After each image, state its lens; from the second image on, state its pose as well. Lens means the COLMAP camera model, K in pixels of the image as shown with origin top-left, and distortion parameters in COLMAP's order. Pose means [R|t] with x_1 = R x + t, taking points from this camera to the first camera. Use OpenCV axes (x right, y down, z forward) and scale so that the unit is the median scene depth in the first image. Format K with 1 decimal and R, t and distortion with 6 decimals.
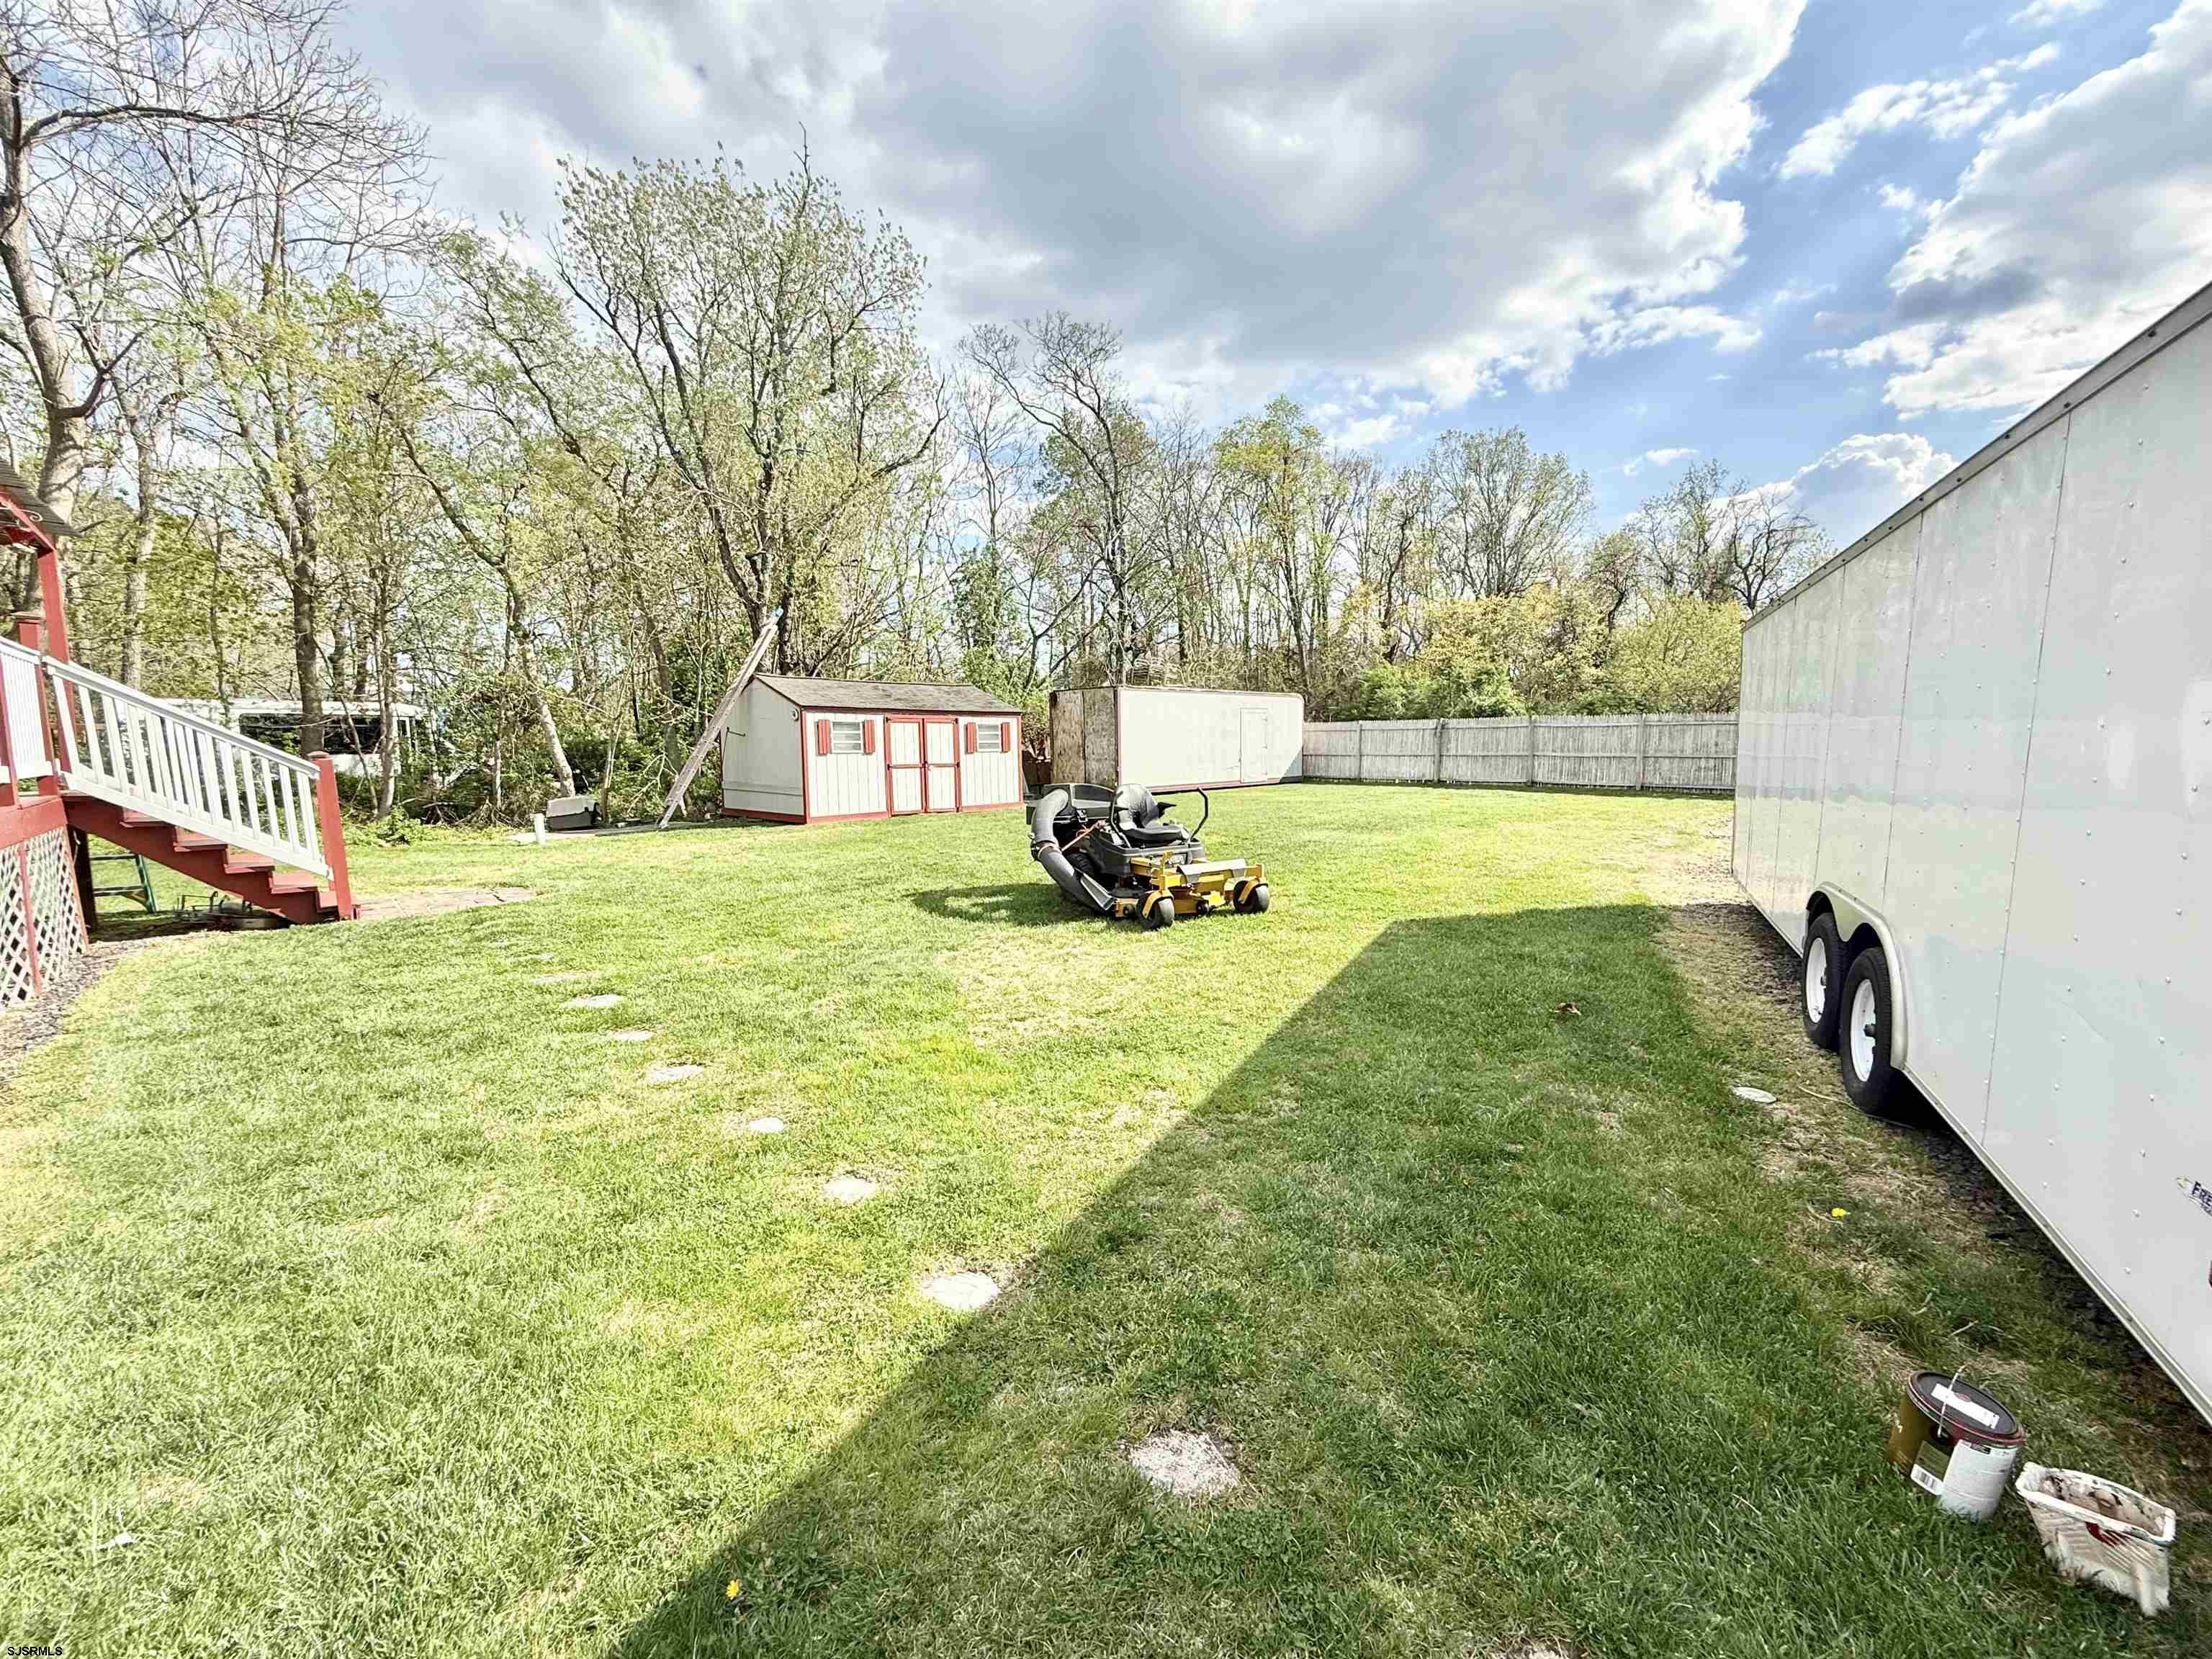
lens RADIAL K [[875.2, 0, 1099.6], [0, 875.2, 822.8], [0, 0, 1]] dist [-0.002263, -0.000355]
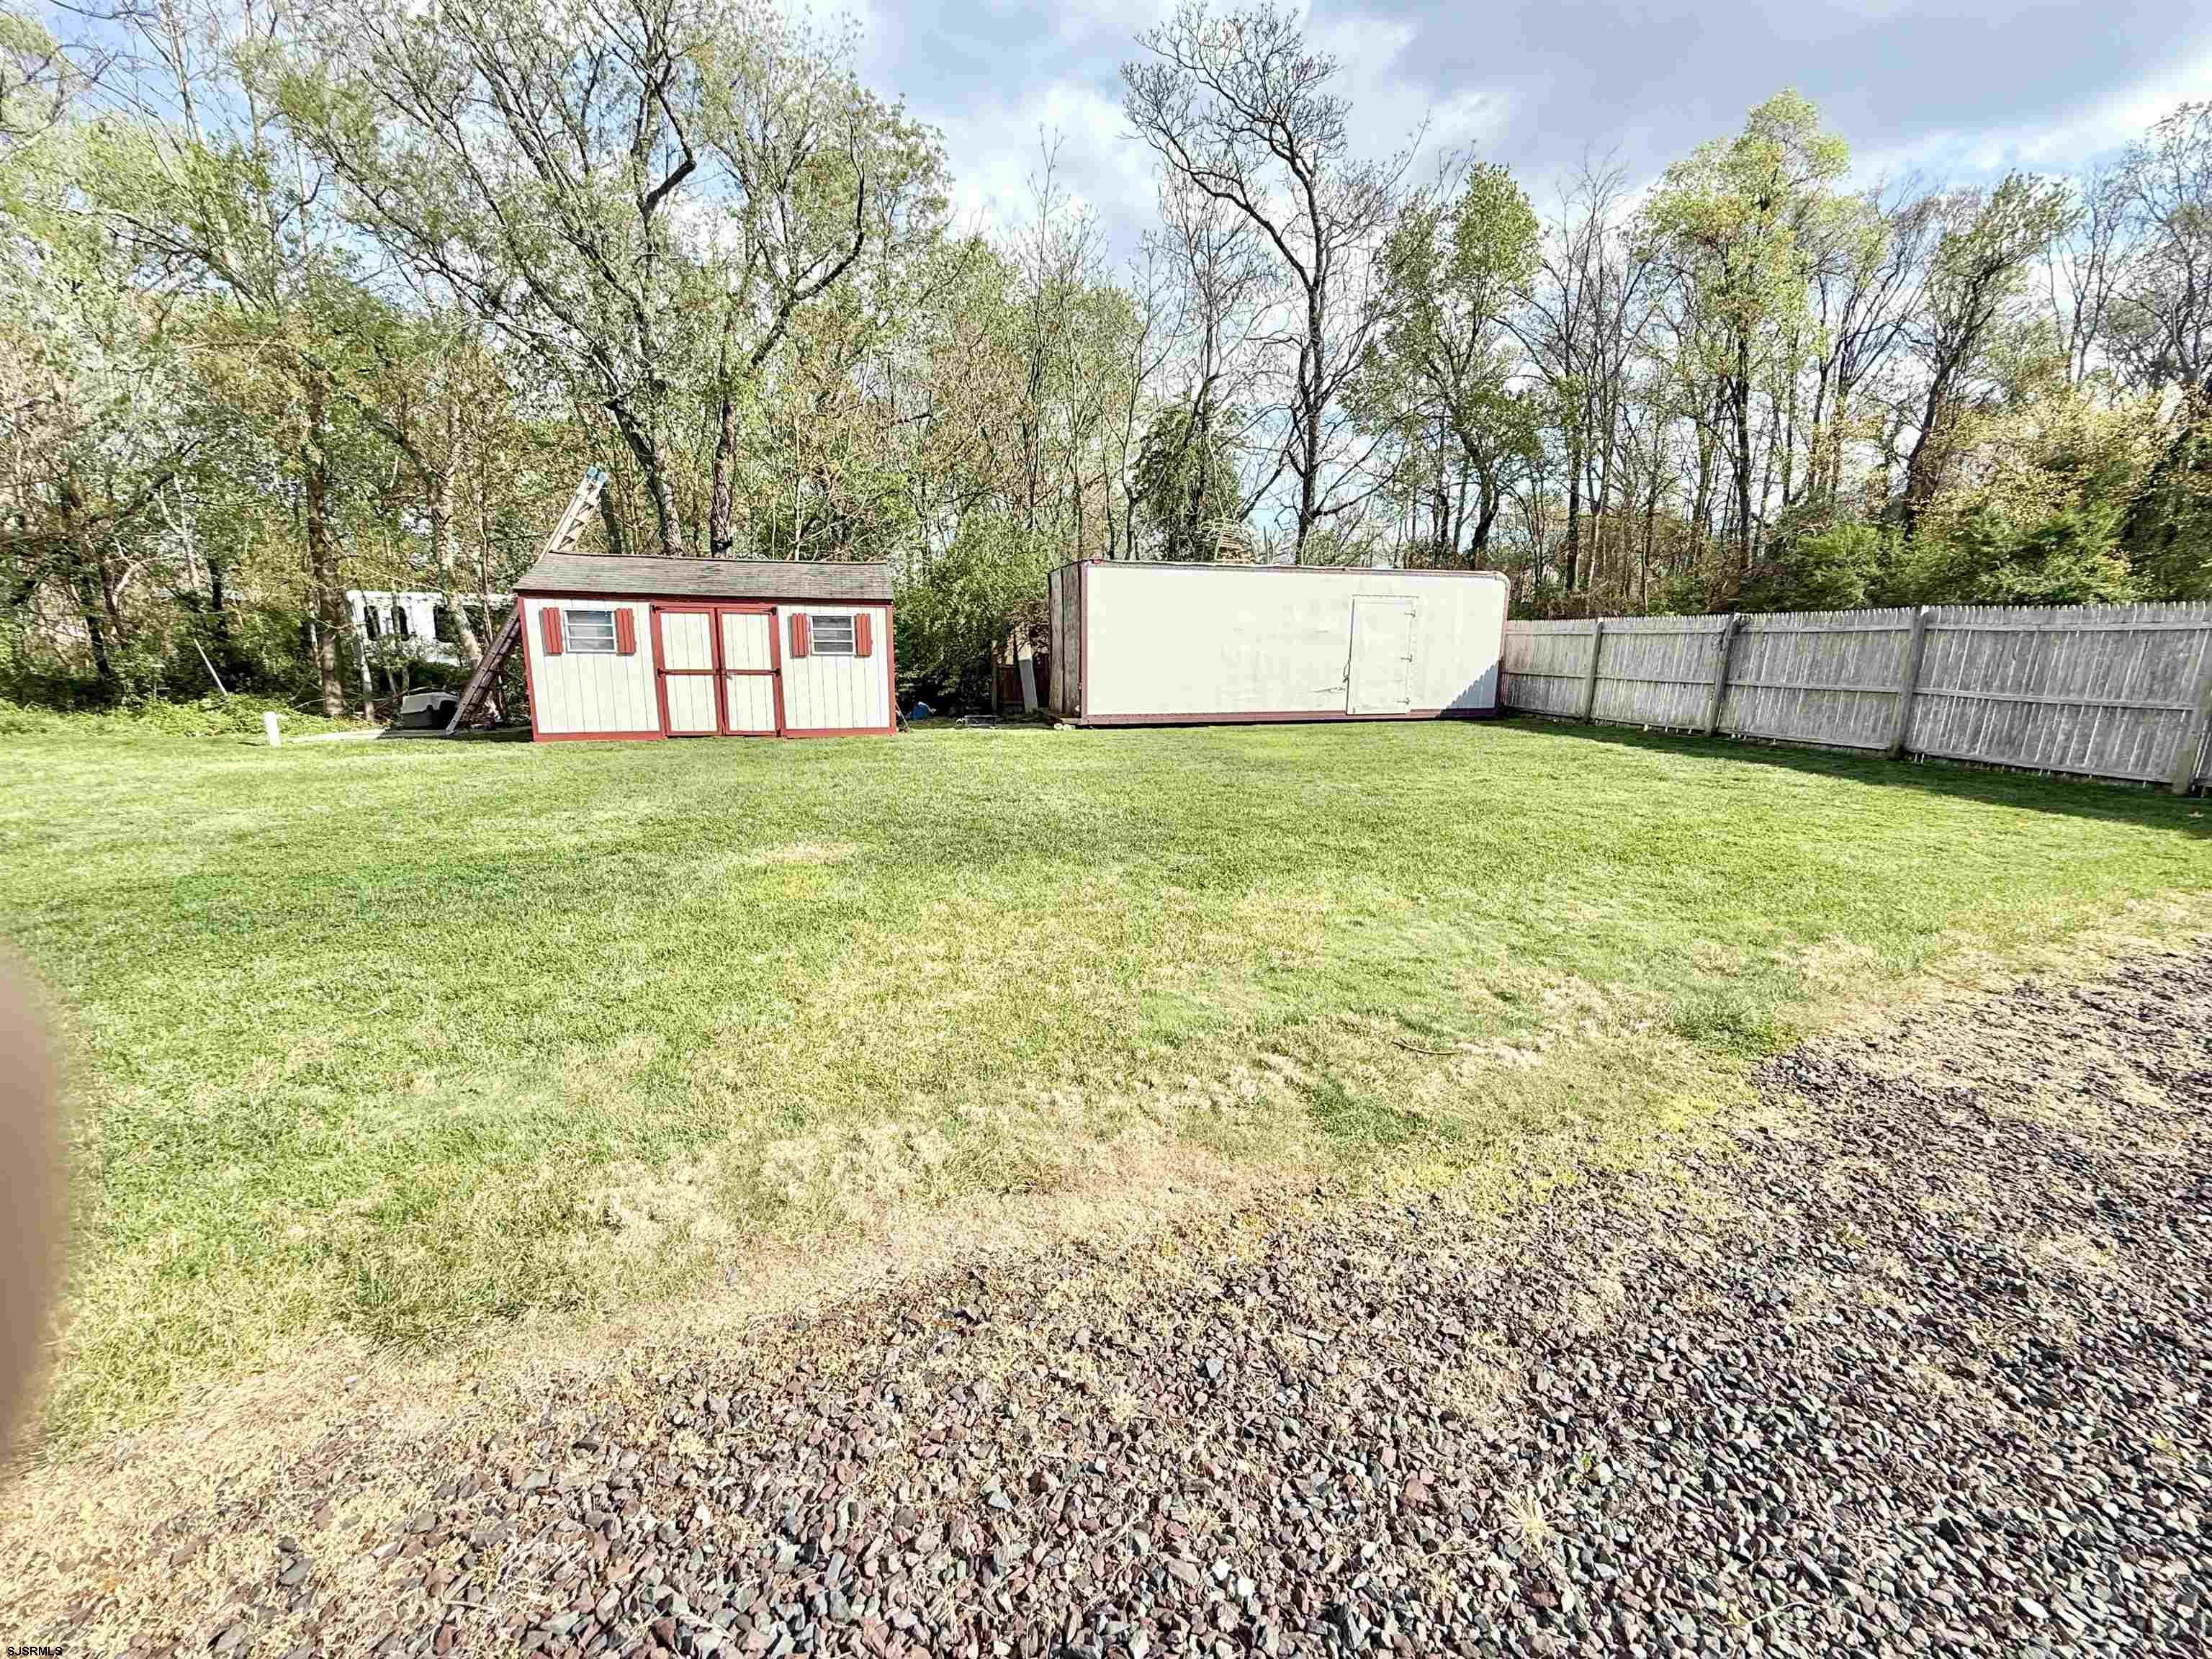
lens RADIAL K [[882.3, 0, 1099.9], [0, 882.3, 830.8], [0, 0, 1]] dist [0.000487, 0.000011]
pose [[0.871115, 0.120326, -0.476109, 0.376540], [-0.063963, 0.989059, 0.132932, -0.042505], [0.486896, -0.085346, 0.869281, 0.399702]]
